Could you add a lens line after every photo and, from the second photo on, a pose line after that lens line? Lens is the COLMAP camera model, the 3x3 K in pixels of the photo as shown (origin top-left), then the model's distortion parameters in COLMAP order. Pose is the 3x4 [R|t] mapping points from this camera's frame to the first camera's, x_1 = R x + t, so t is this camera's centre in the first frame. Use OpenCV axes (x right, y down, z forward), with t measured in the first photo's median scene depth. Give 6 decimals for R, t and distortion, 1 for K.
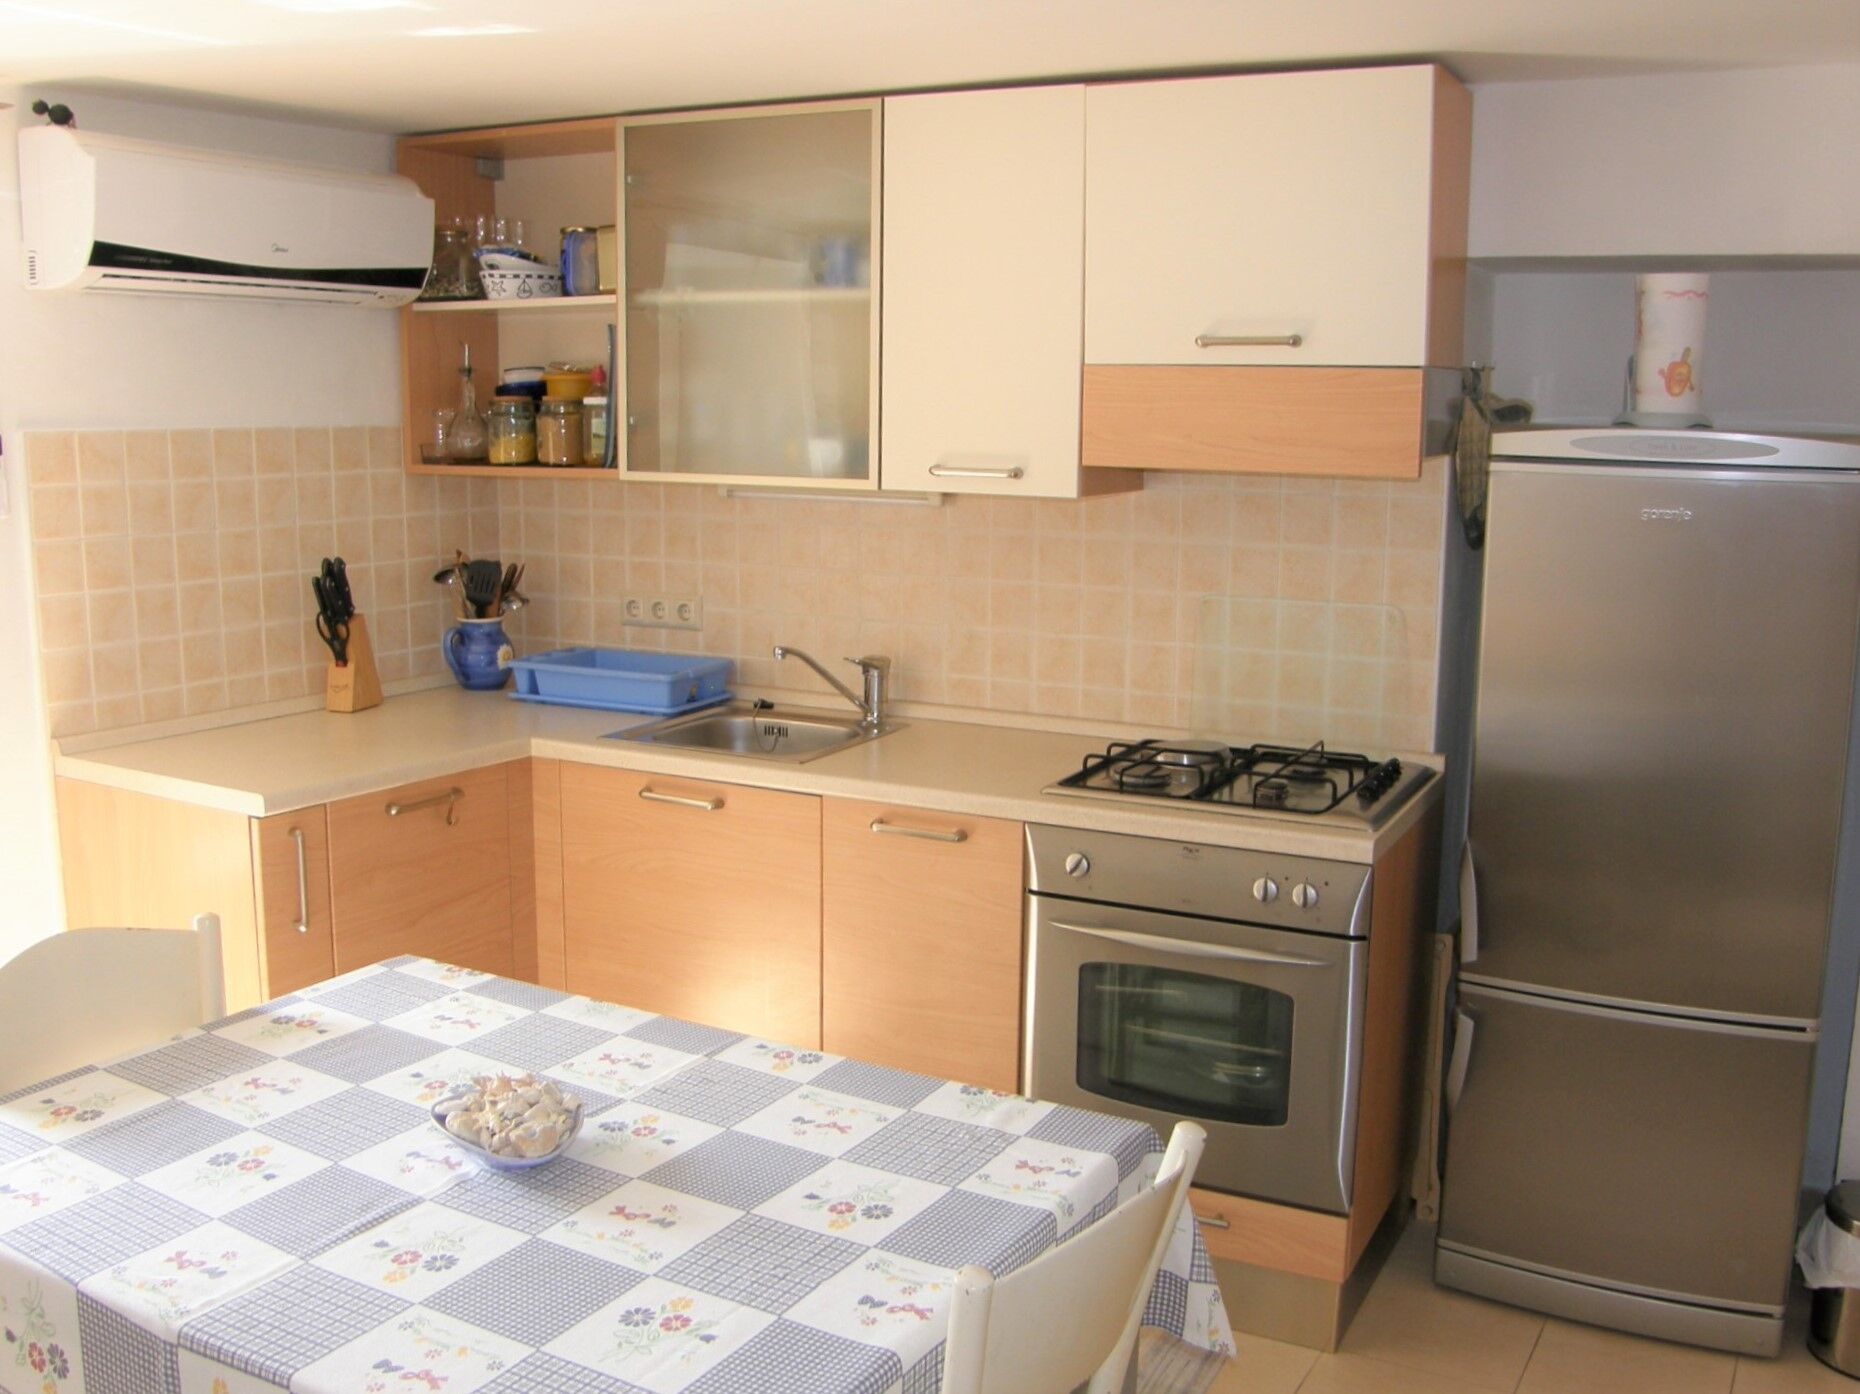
lens RADIAL K [[1773.0, 0, 930.0], [0, 1773.0, 697.0], [0, 0, 1]] dist [-0.153907, 0.139449]
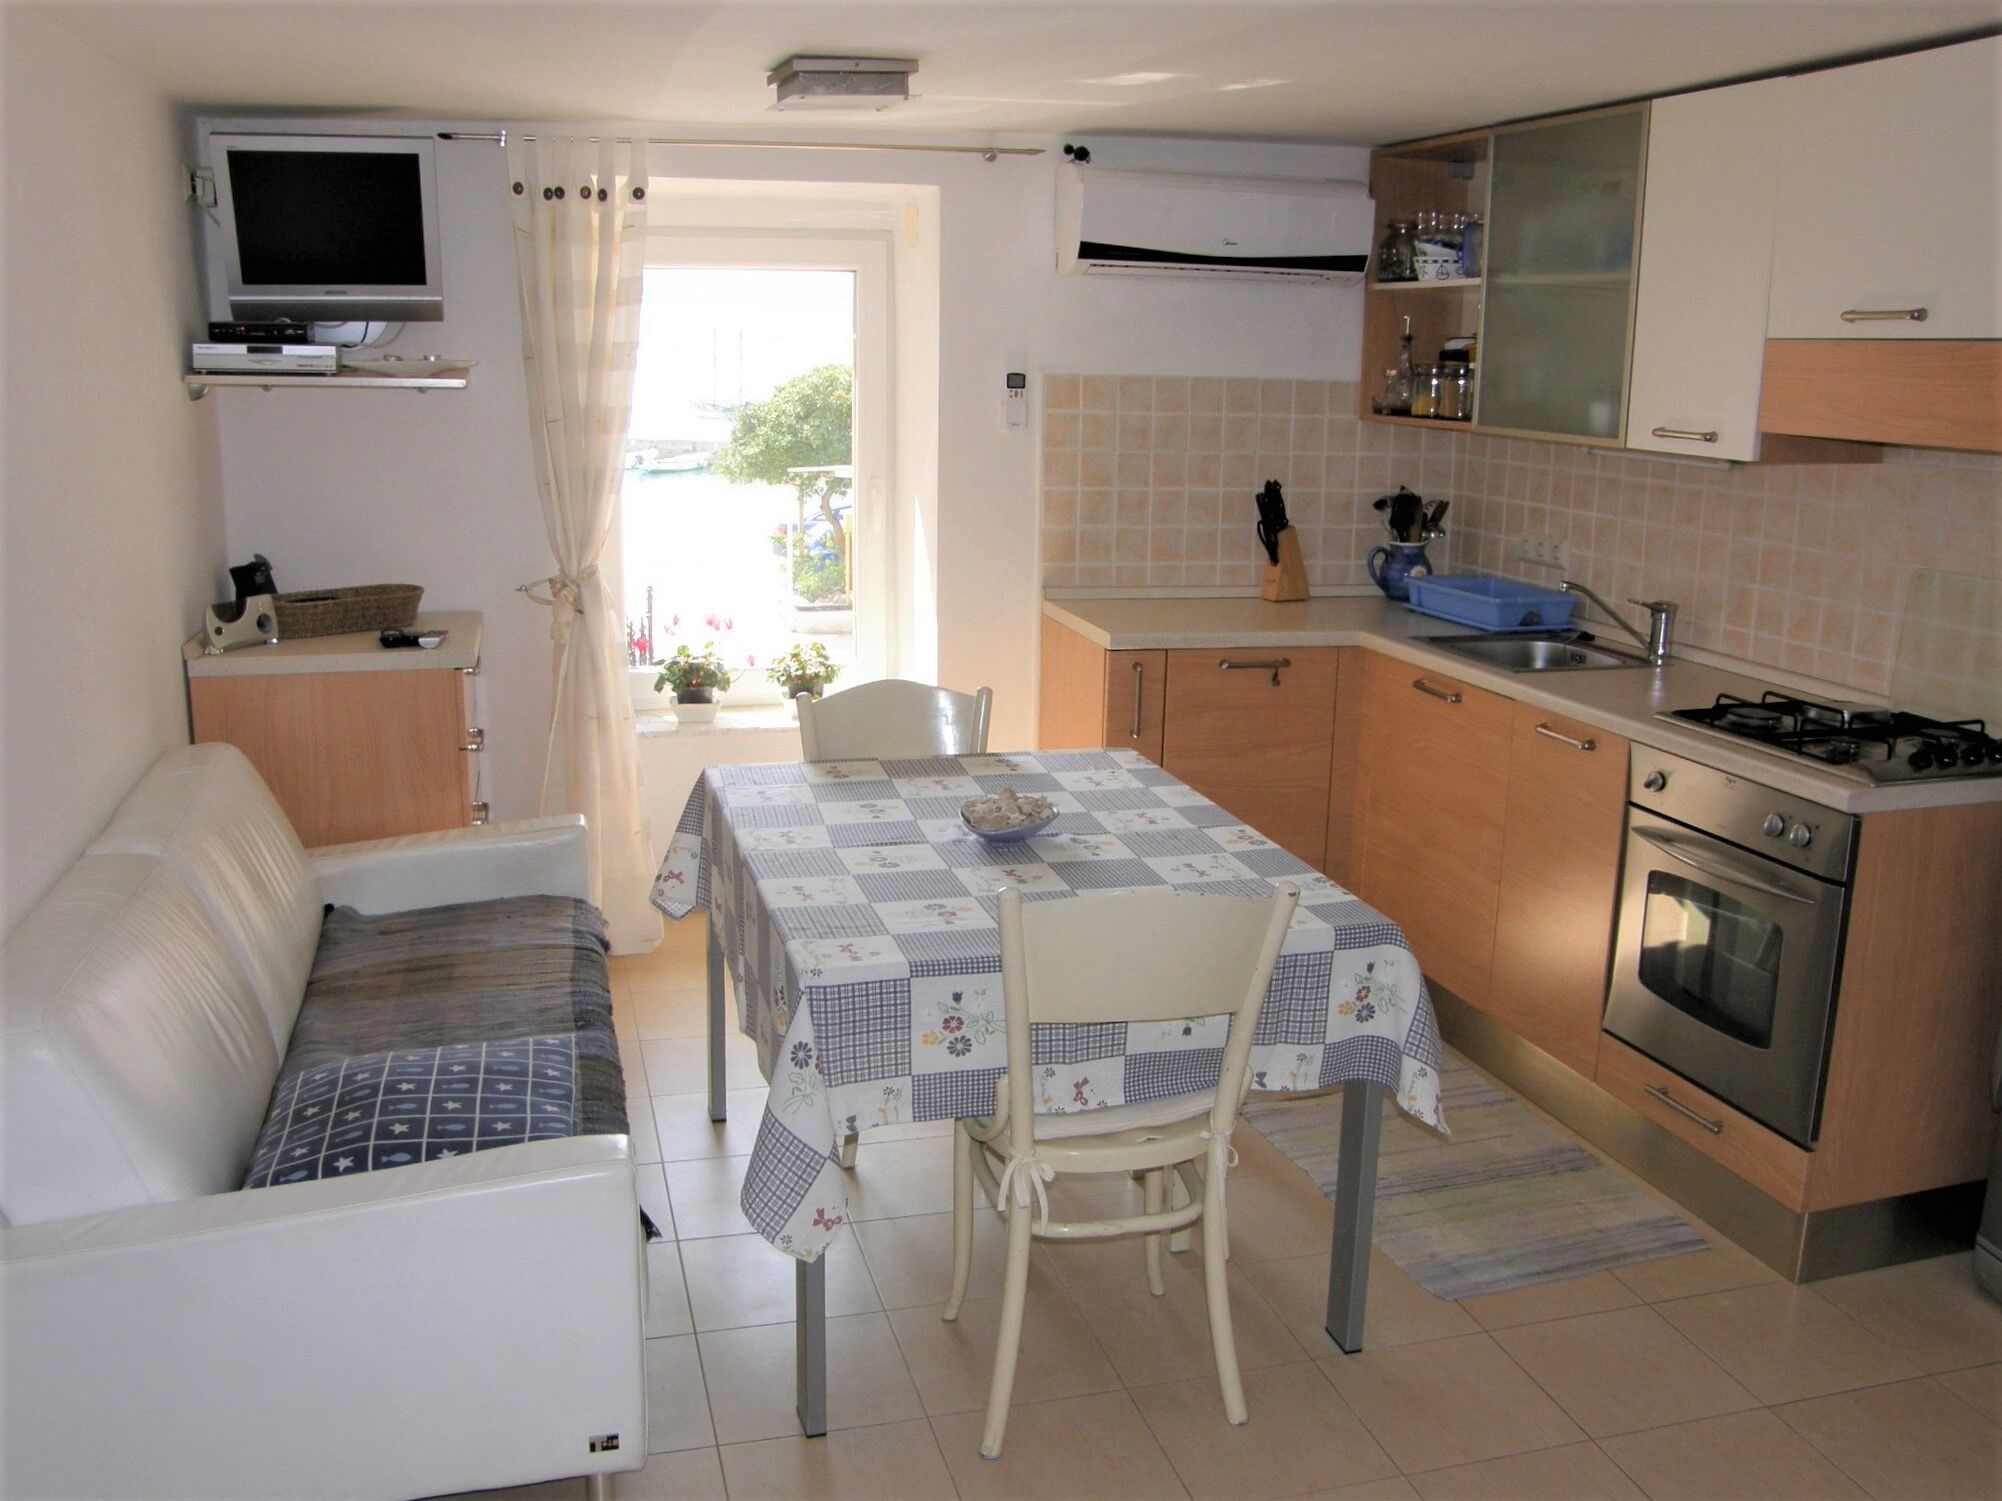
lens RADIAL K [[1785.5, 0, 1033.5], [0, 1785.5, 767.0], [0, 0, 1]] dist [-0.179714, 0.195112]
pose [[0.712882, 0.163748, -0.681898, 0.475995], [-0.128600, 0.986393, 0.102425, 0.018878], [0.689391, 0.014675, 0.724240, -0.075365]]
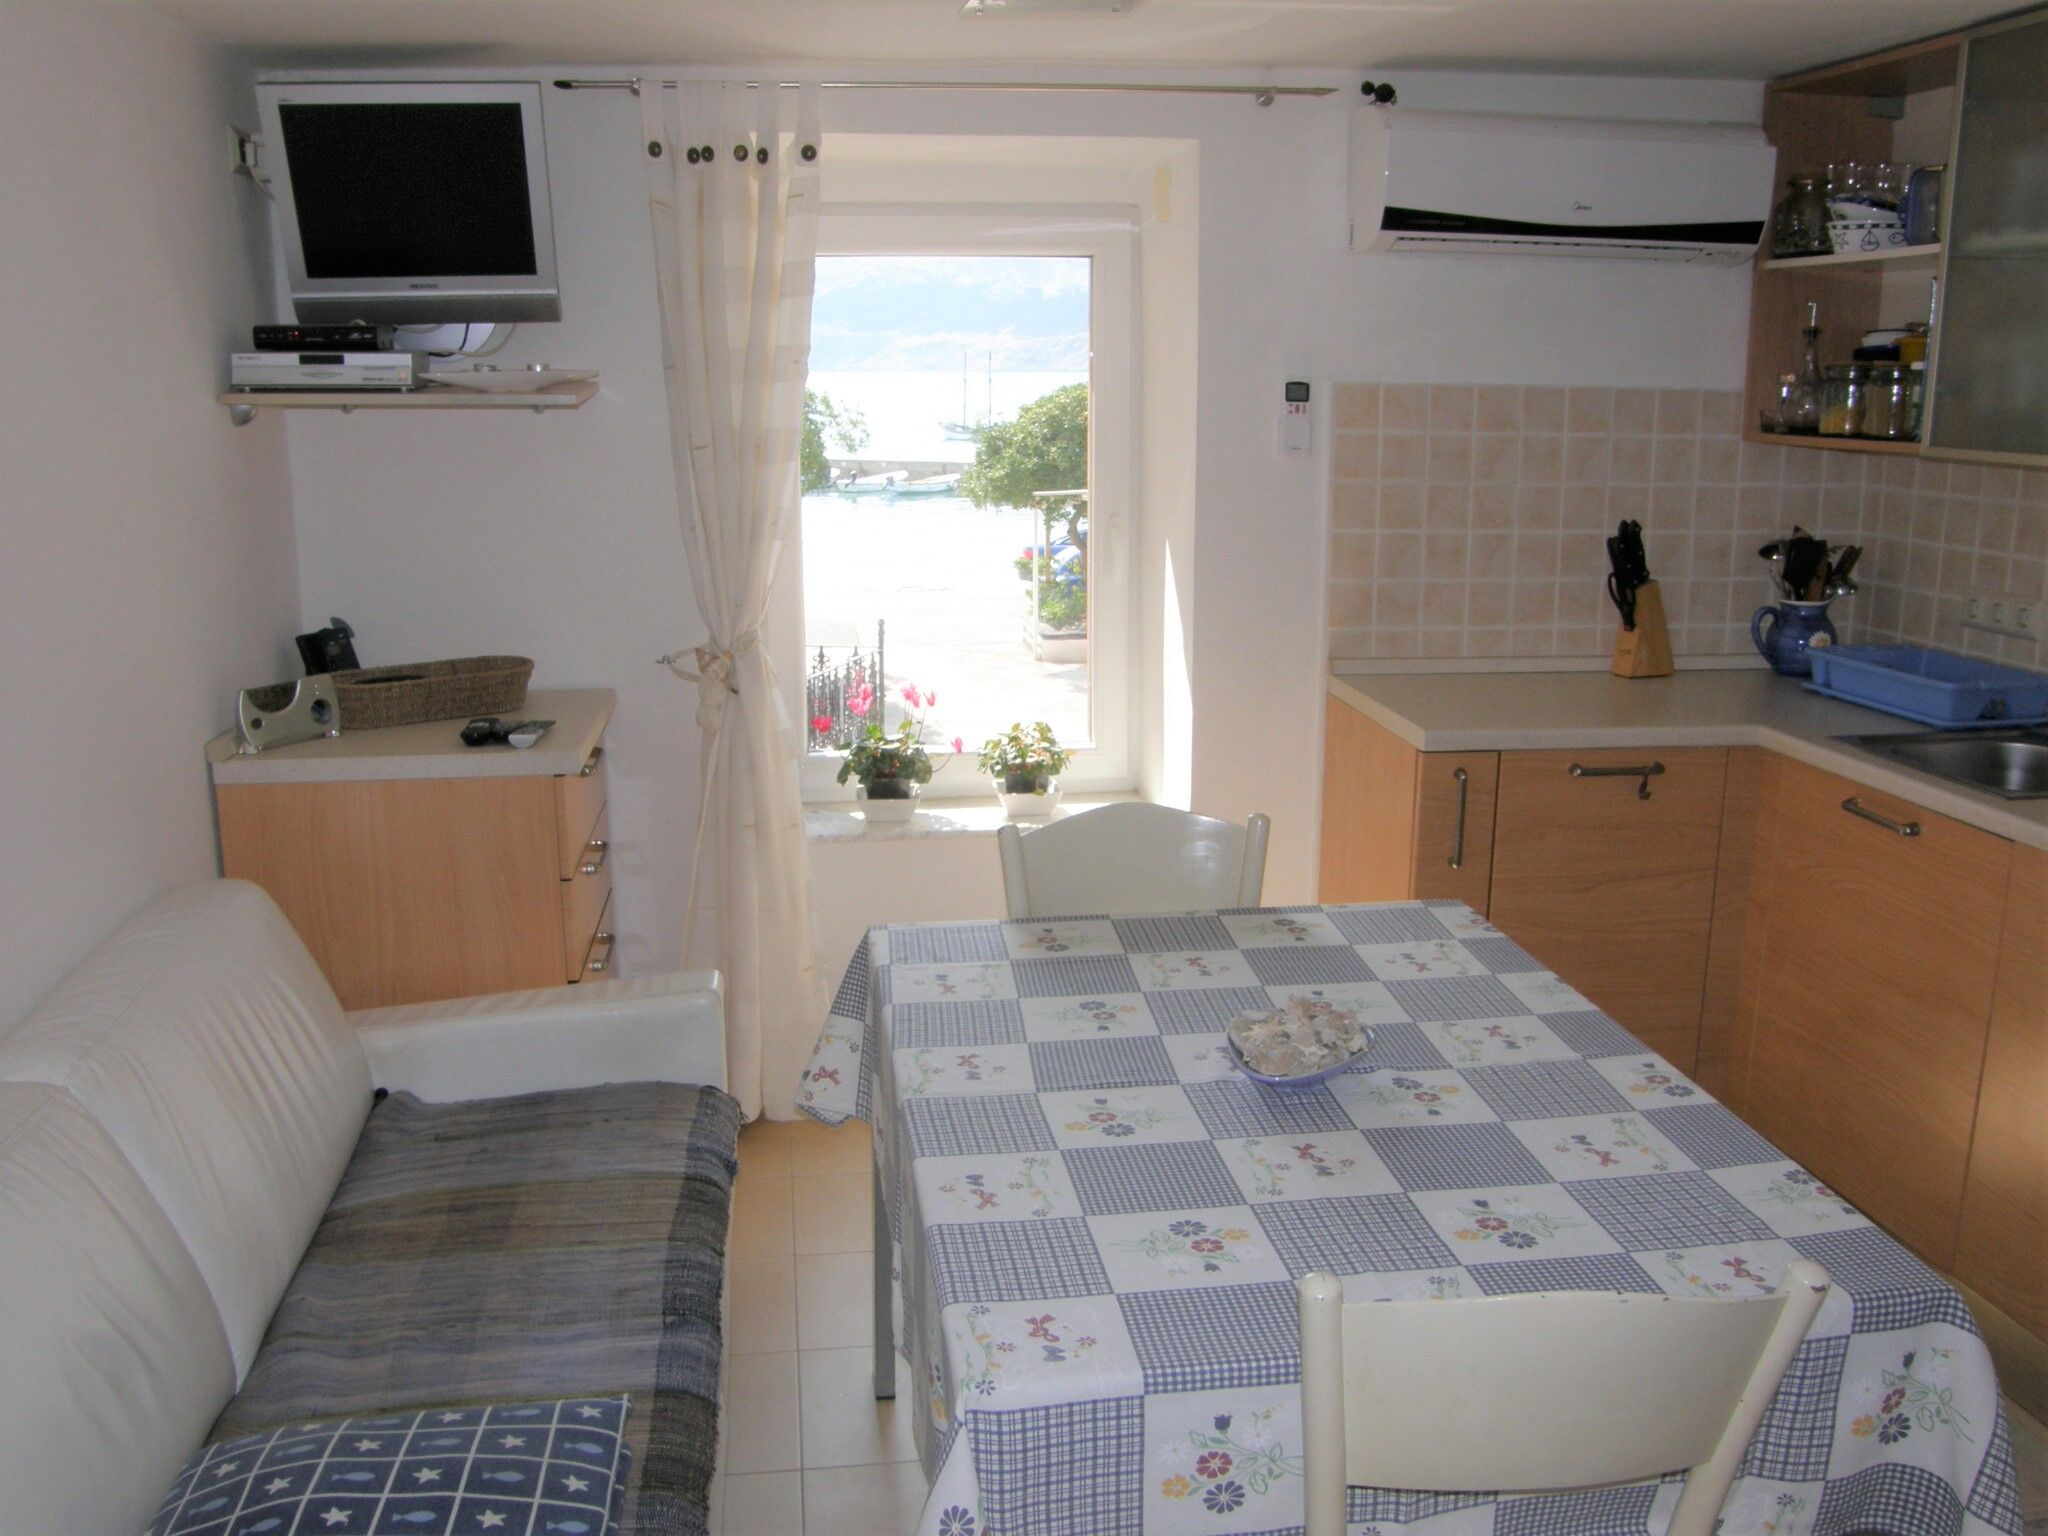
lens RADIAL K [[1774.5, 0, 1050.9], [0, 1774.5, 777.4], [0, 0, 1]] dist [-0.163753, 0.161952]
pose [[0.616495, 0.169227, -0.768958, 0.248407], [-0.127473, 0.985197, 0.114616, -0.007254], [0.776971, 0.027361, 0.628941, 0.126557]]
